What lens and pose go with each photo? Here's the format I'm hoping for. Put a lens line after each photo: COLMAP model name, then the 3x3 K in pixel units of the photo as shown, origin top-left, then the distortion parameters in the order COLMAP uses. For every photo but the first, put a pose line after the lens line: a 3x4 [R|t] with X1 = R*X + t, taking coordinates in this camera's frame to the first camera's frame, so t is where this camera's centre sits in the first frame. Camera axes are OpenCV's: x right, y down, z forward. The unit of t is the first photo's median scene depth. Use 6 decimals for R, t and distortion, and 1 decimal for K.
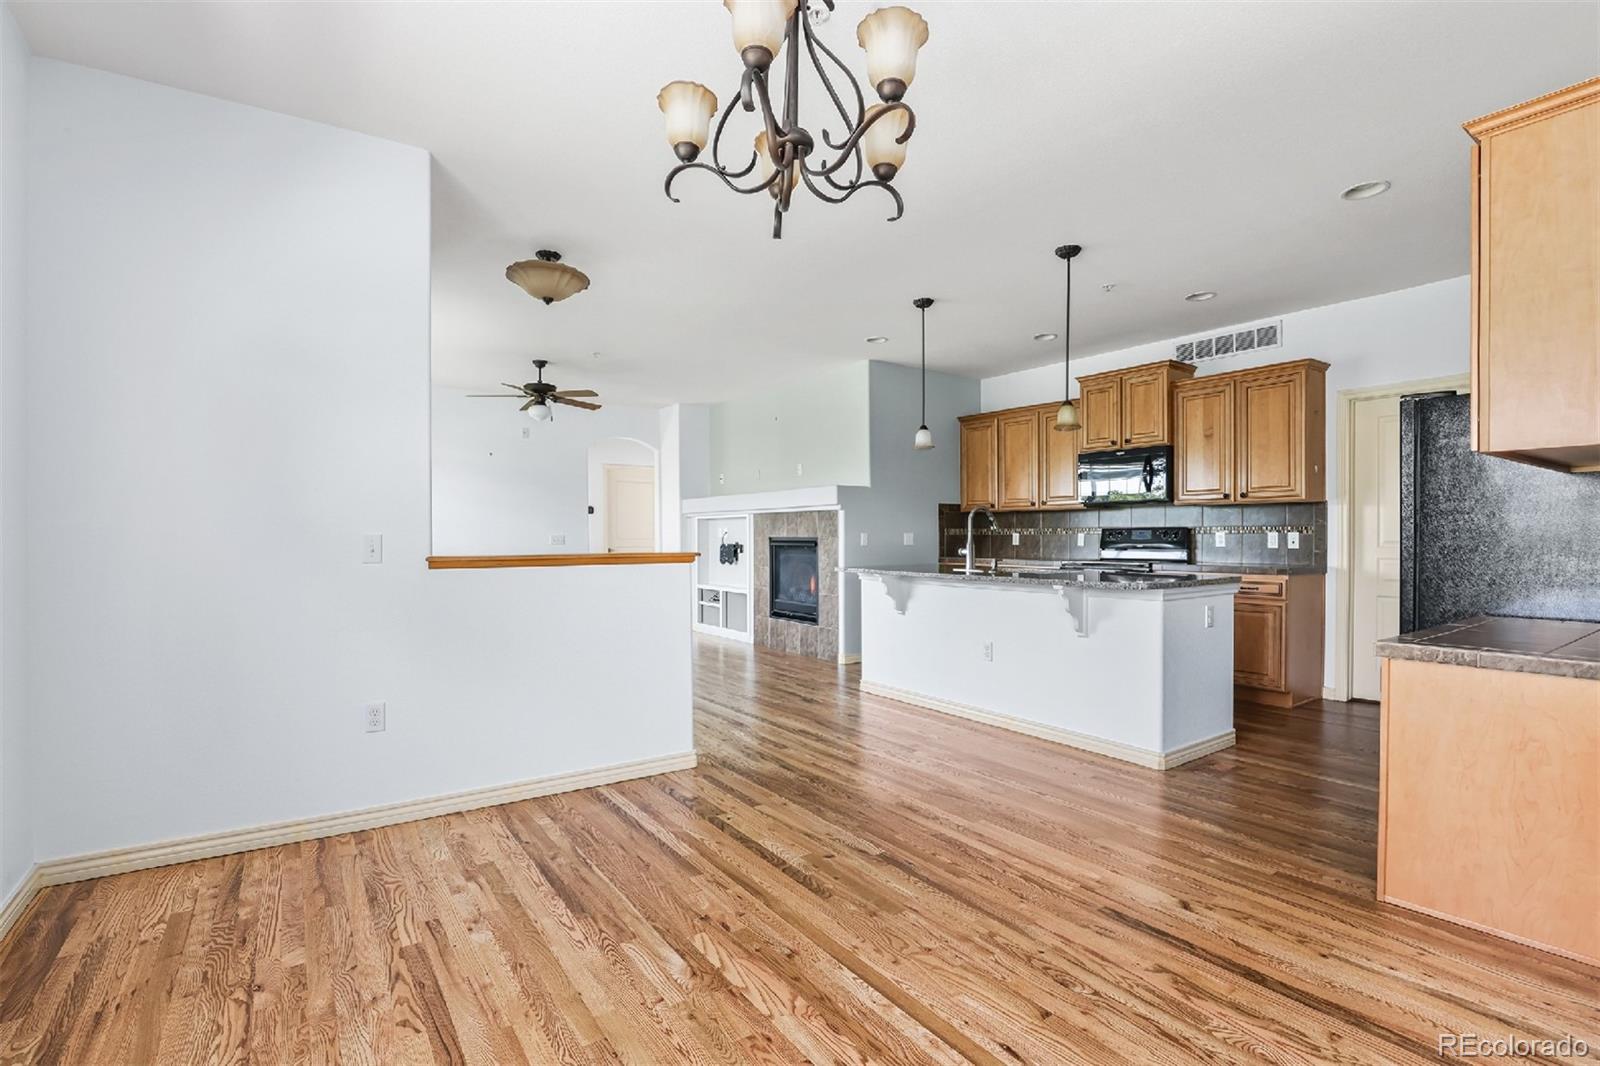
lens RADIAL K [[735.8, 0, 798.0], [0, 735.8, 542.8], [0, 0, 1]] dist [-0.032286, 0.000120]
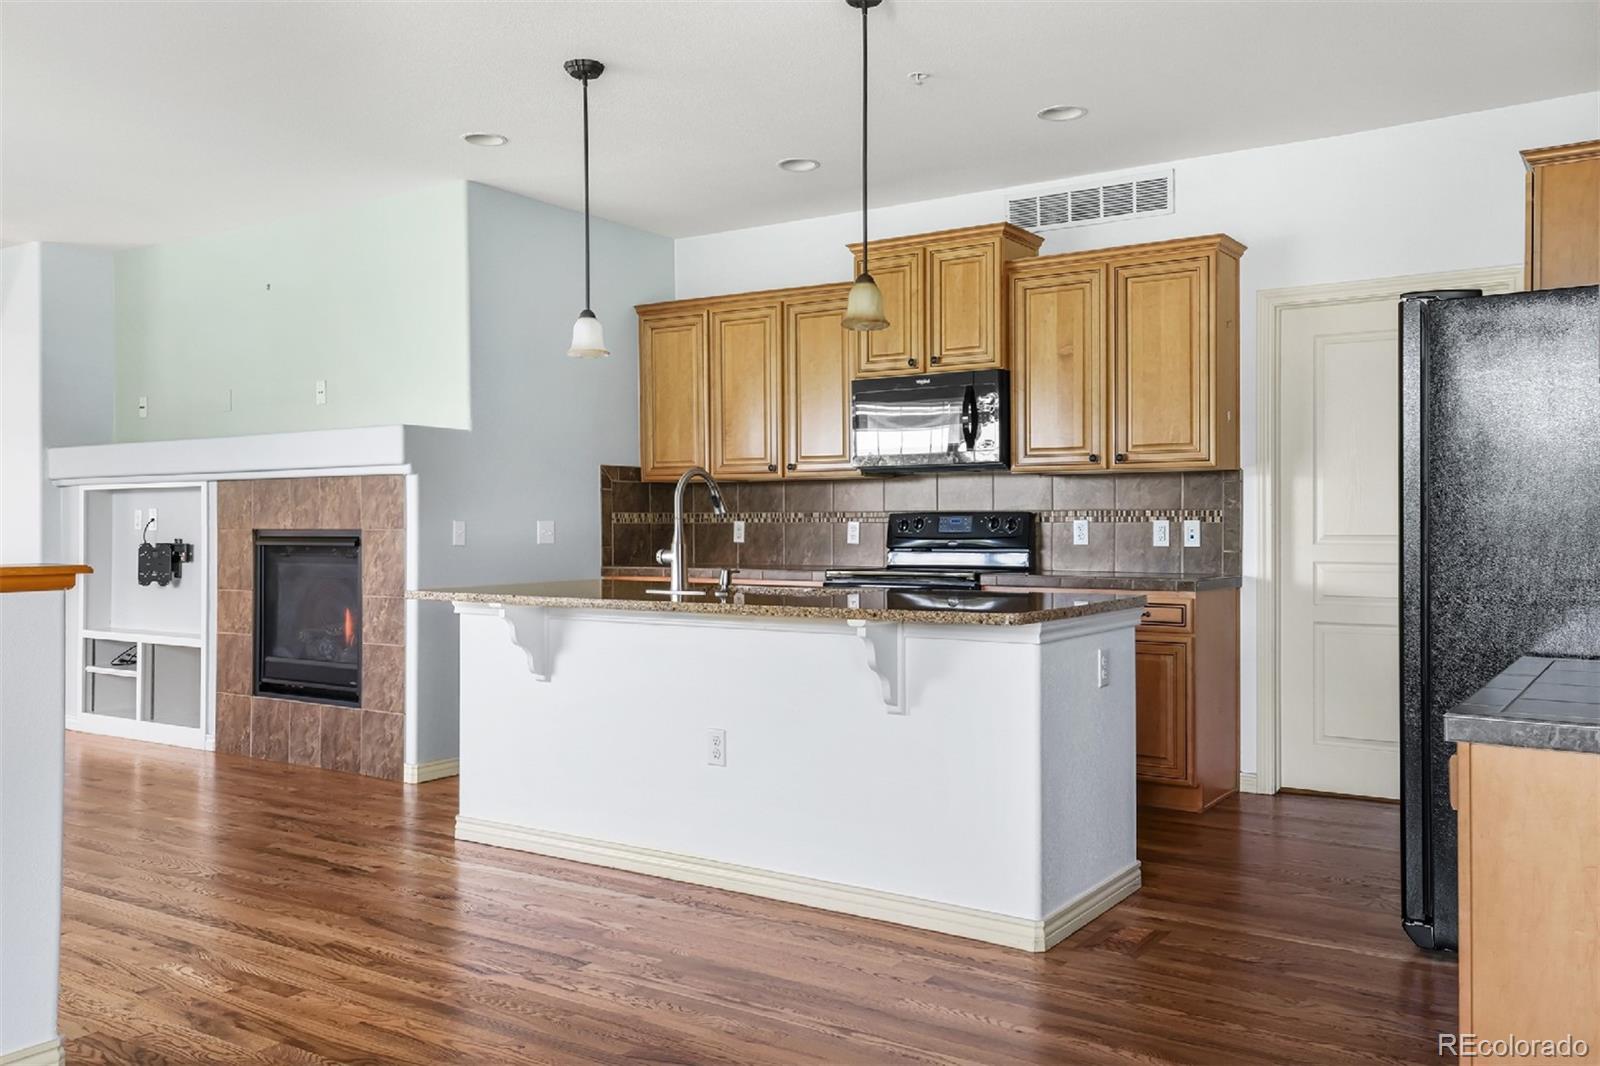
lens RADIAL K [[1293.9, 0, 802.1], [0, 1293.9, 517.9], [0, 0, 1]] dist [0.026724, 0.003871]
pose [[0.933991, 0.003887, 0.357274, -0.009157], [0.003061, 0.999817, -0.018879, 0.003063], [-0.357282, 0.018726, 0.933809, 0.090589]]
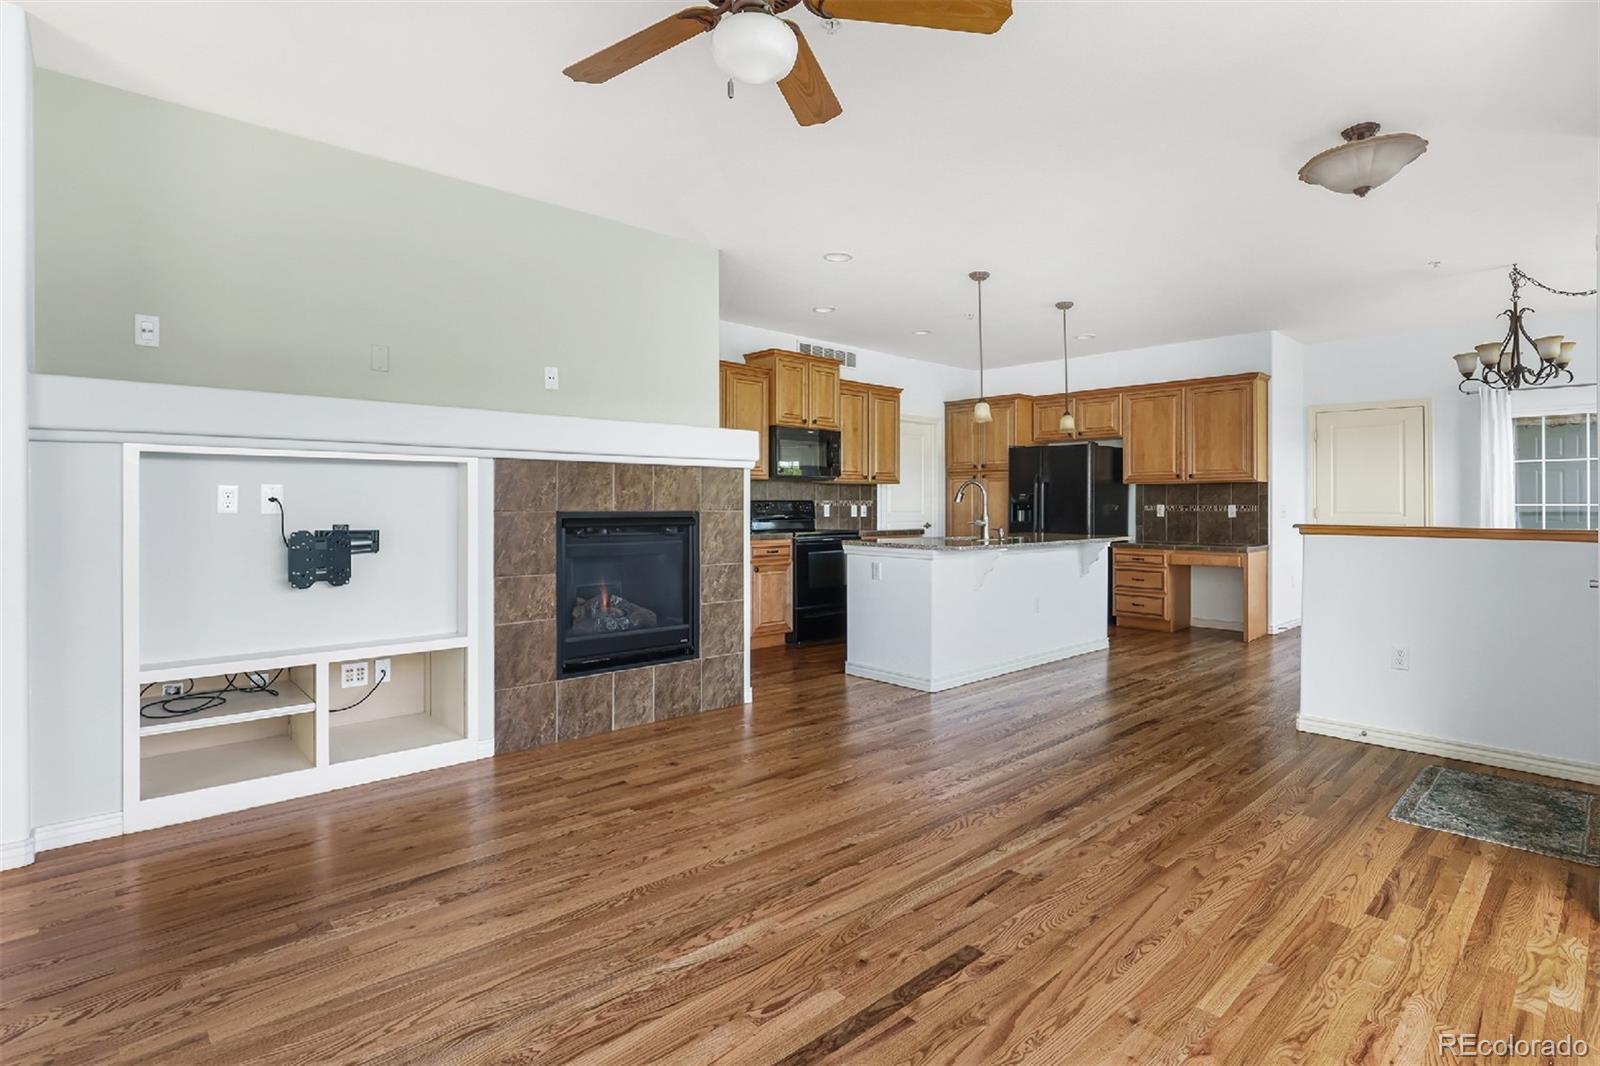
lens RADIAL K [[794.9, 0, 812.8], [0, 794.9, 507.4], [0, 0, 1]] dist [-0.018036, 0.000008]
pose [[-0.138257, 0.001485, 0.990395, -0.725153], [0.011856, 0.999930, 0.000156, -0.010397], [-0.990325, 0.011763, -0.138265, 1.153452]]
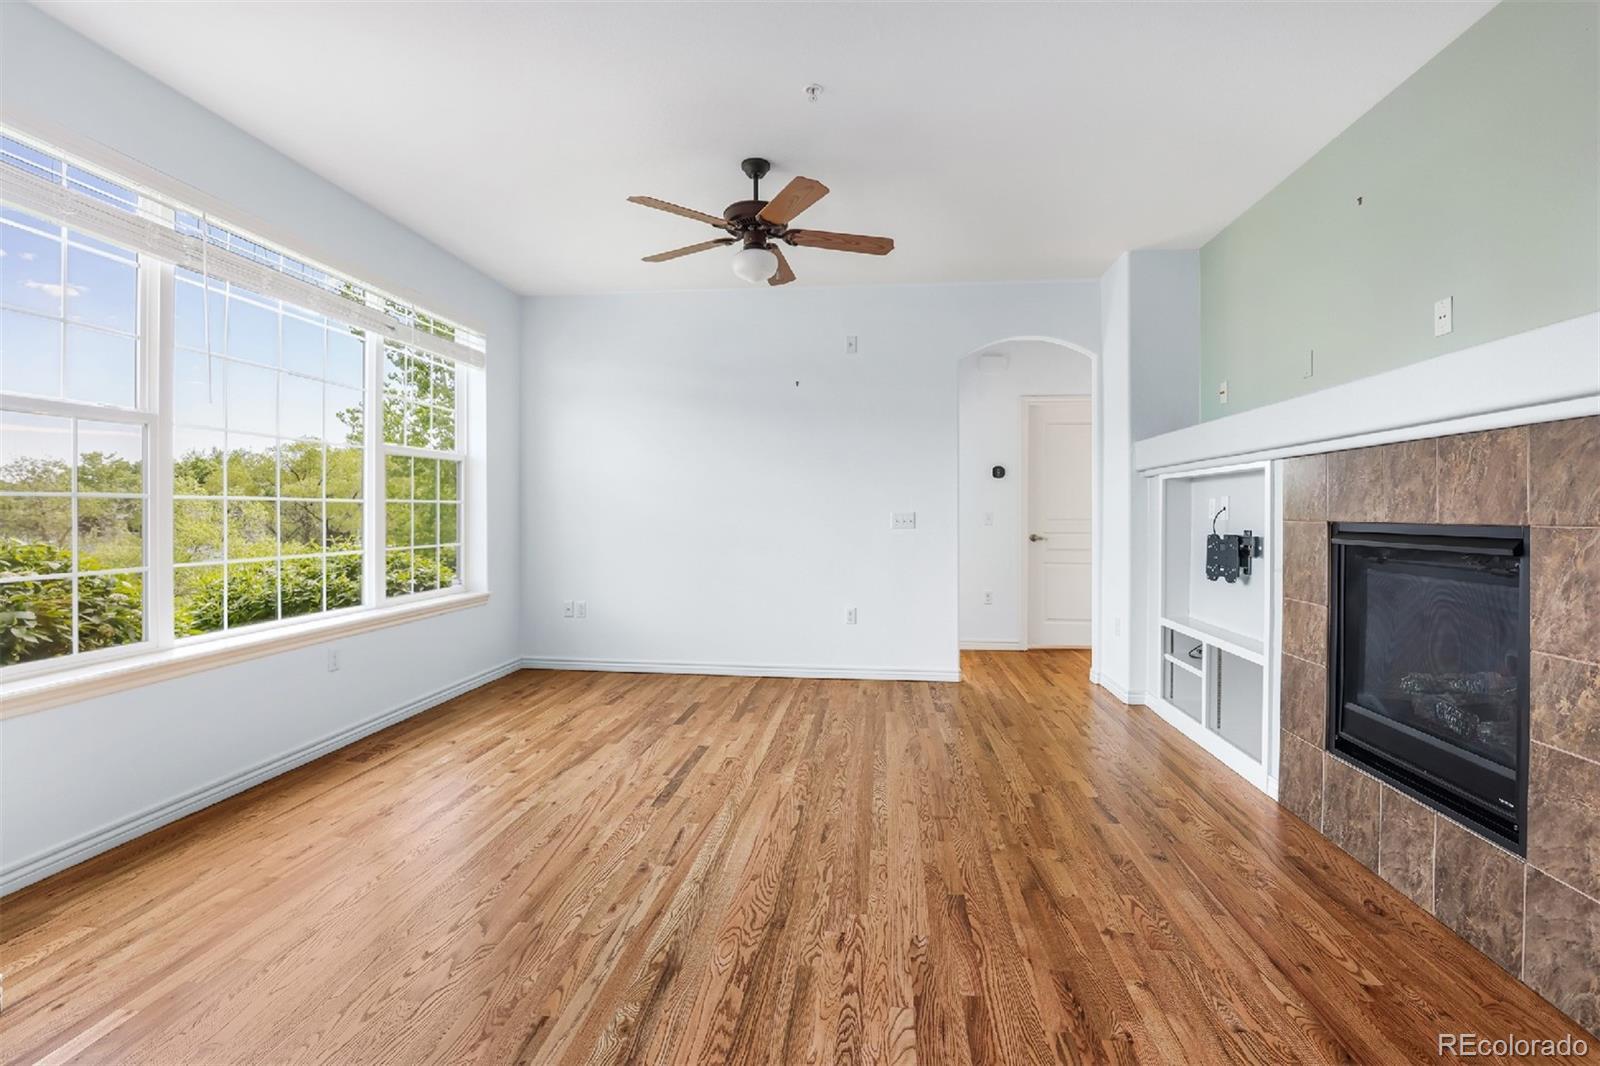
lens RADIAL K [[736.9, 0, 802.7], [0, 736.9, 515.2], [0, 0, 1]] dist [-0.037139, 0.008665]
pose [[0.750283, 0.007559, -0.661073, 0.001298], [-0.013266, 0.999905, -0.003622, -0.007342], [0.660983, 0.011488, 0.750313, 0.734428]]
